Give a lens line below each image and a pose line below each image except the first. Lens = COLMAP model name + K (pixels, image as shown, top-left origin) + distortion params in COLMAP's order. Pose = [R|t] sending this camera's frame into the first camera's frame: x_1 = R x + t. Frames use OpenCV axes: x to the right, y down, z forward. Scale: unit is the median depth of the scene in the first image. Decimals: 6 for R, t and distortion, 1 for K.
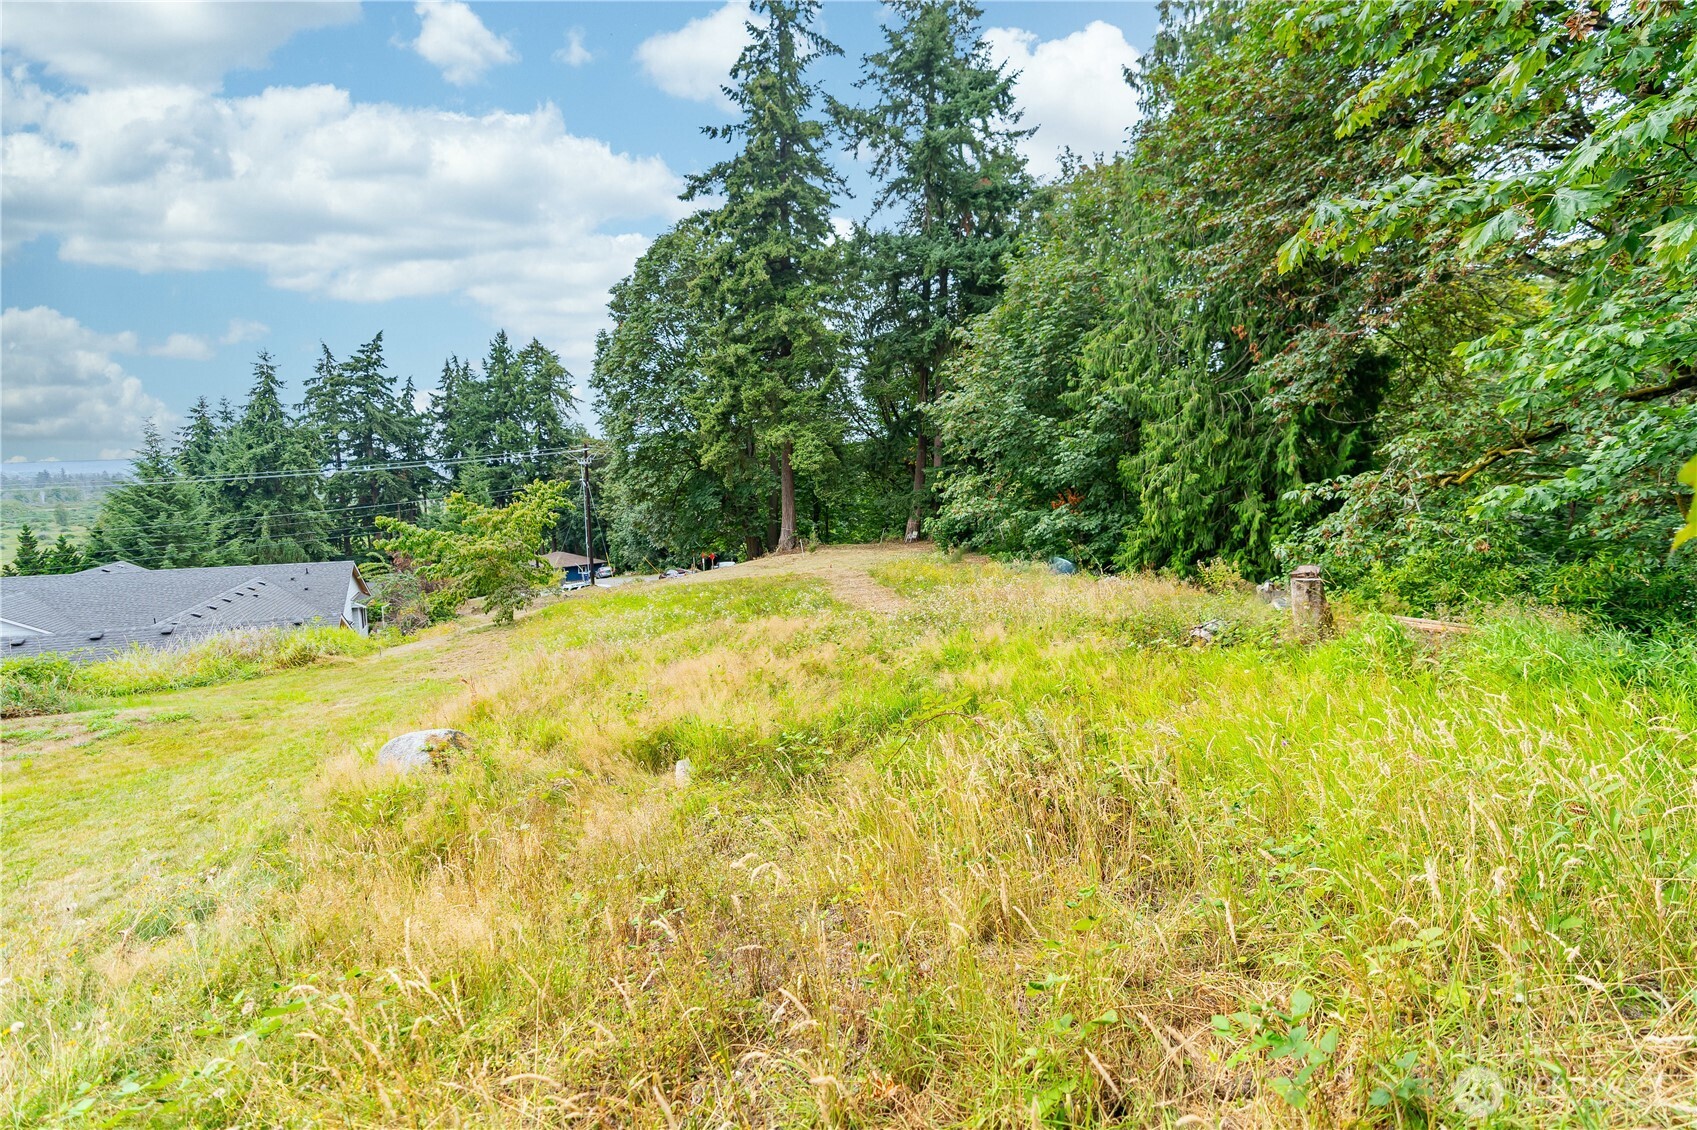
lens RADIAL K [[776.1, 0, 846.3], [0, 776.1, 560.5], [0, 0, 1]] dist [-0.000489, -0.000141]
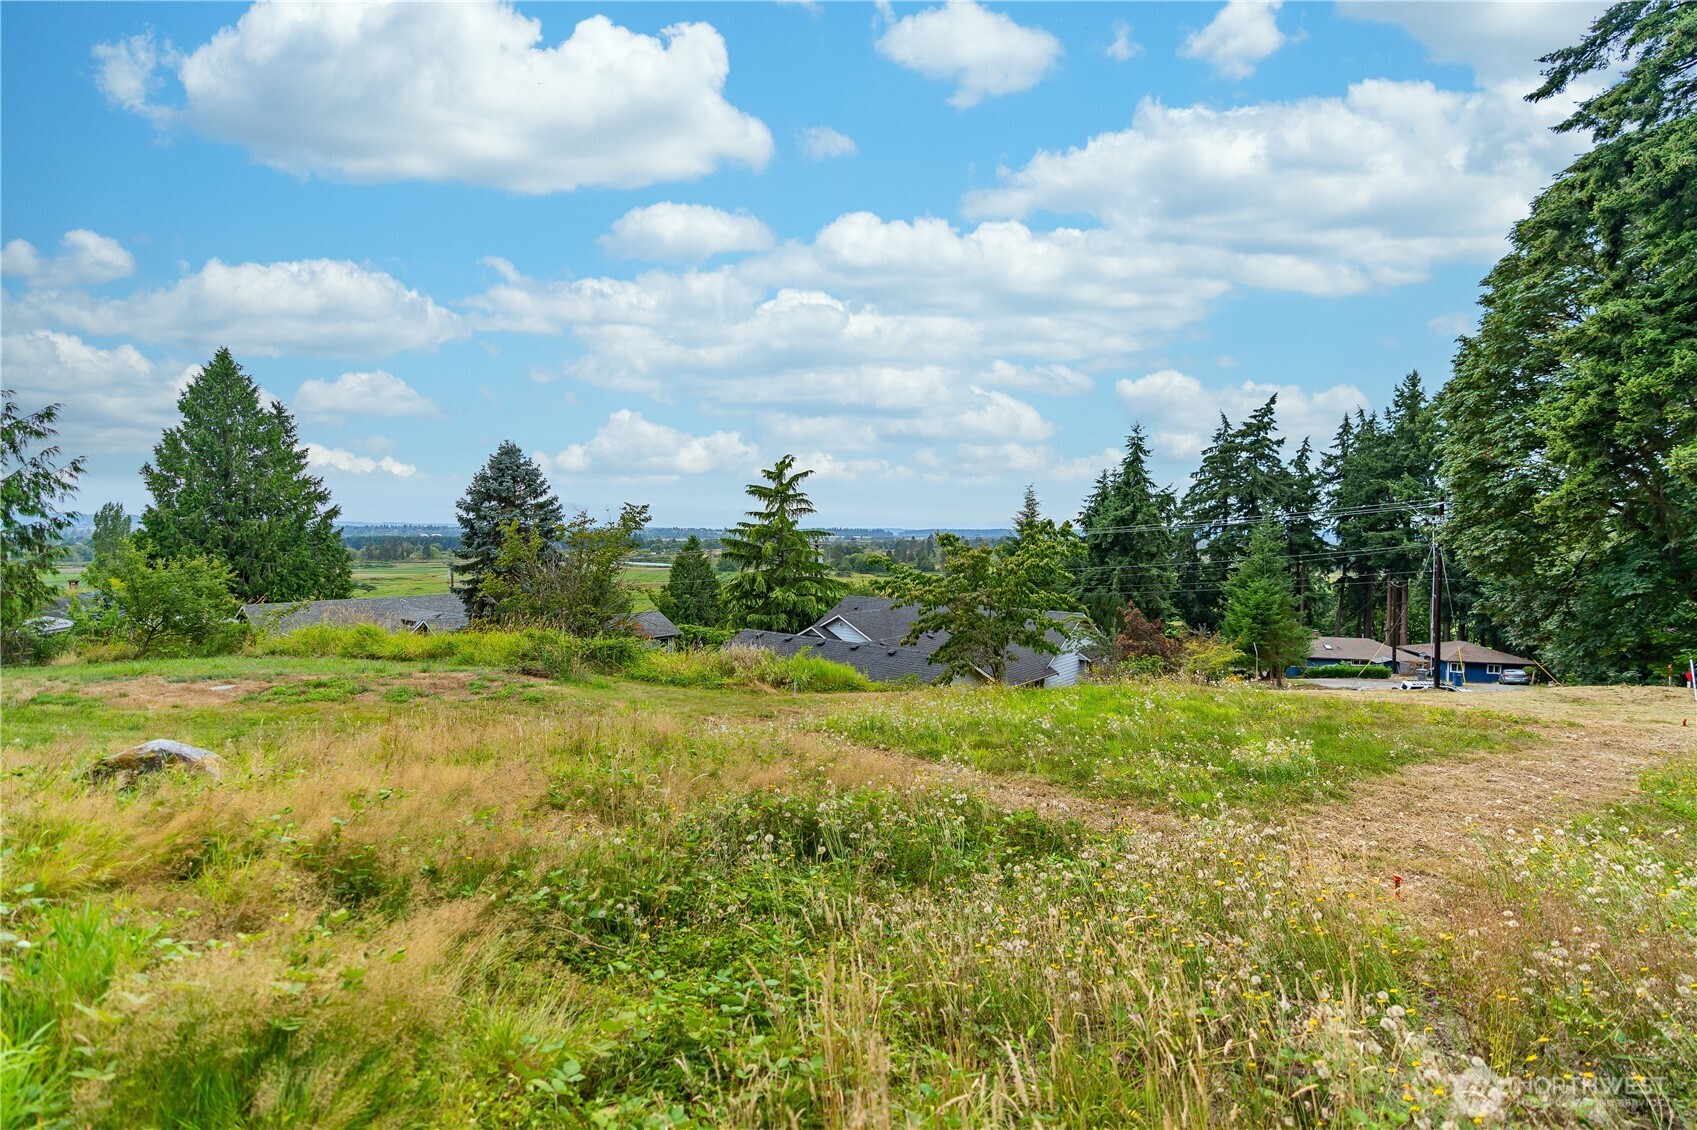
lens RADIAL K [[776.1, 0, 846.3], [0, 776.1, 560.5], [0, 0, 1]] dist [-0.000489, -0.000141]
pose [[0.449207, 0.039365, -0.892560, 0.080654], [-0.118106, 0.992878, -0.015651, -0.011247], [0.885587, 0.112447, 0.450657, 0.183937]]
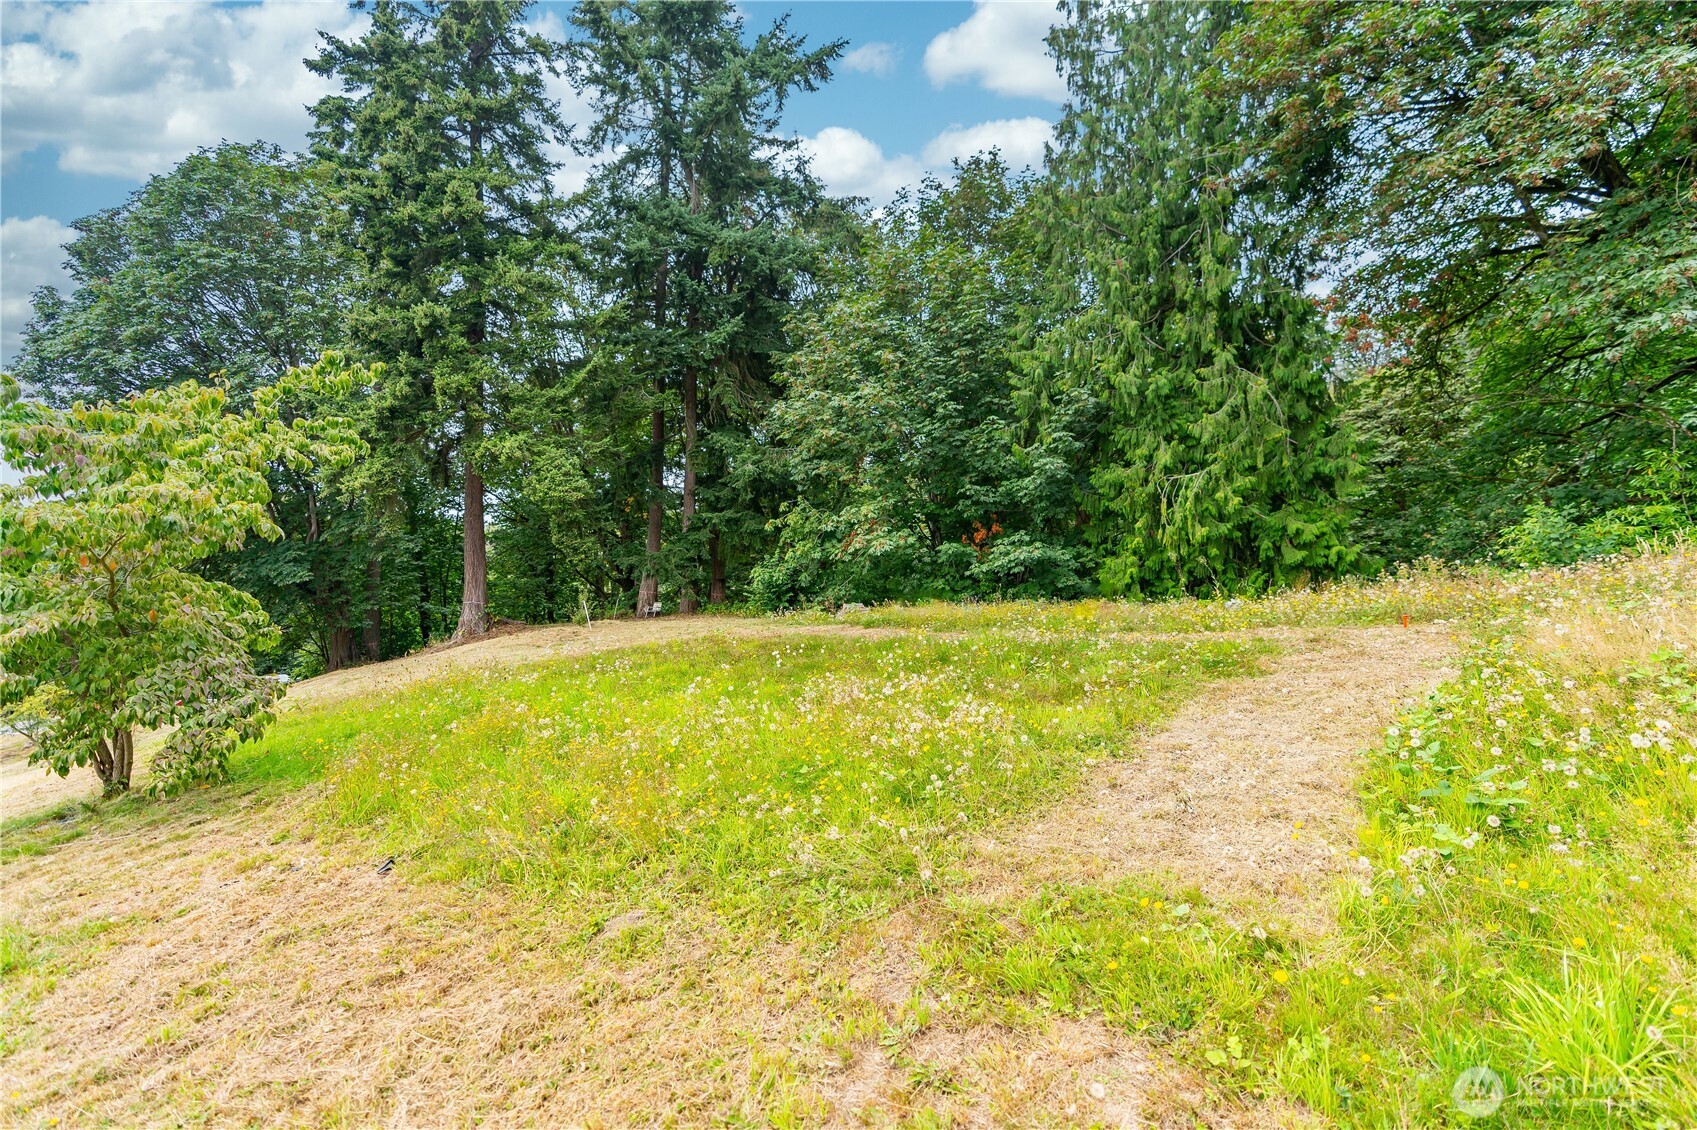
lens RADIAL K [[776.1, 0, 846.3], [0, 776.1, 560.5], [0, 0, 1]] dist [-0.000489, -0.000141]
pose [[0.828636, 0.007726, 0.559734, -0.141869], [0.071651, 0.990216, -0.119741, 0.019046], [-0.555183, 0.139327, 0.819975, 0.220266]]
